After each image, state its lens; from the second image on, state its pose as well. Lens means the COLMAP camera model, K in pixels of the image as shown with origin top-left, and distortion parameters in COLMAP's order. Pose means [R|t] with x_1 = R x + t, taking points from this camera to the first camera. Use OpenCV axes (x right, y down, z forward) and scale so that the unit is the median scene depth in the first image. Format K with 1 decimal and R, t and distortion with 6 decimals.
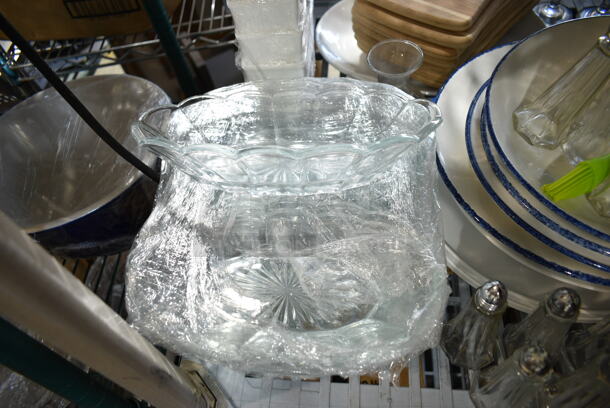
lens RADIAL K [[471.1, 0, 305.0], [0, 471.1, 204.0], [0, 0, 1]] dist [0.001448, 0.003168]
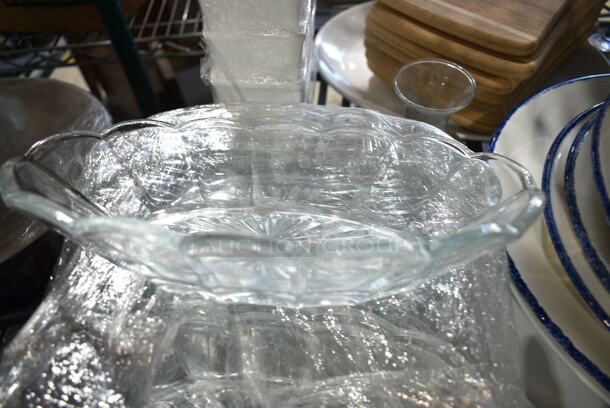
lens RADIAL K [[471.1, 0, 305.0], [0, 471.1, 204.0], [0, 0, 1]] dist [0.001448, 0.003168]
pose [[0.996367, 0.063084, 0.057215, -0.025273], [-0.060509, 0.997122, -0.045677, -0.090364], [-0.059931, 0.042049, 0.997316, 0.316908]]
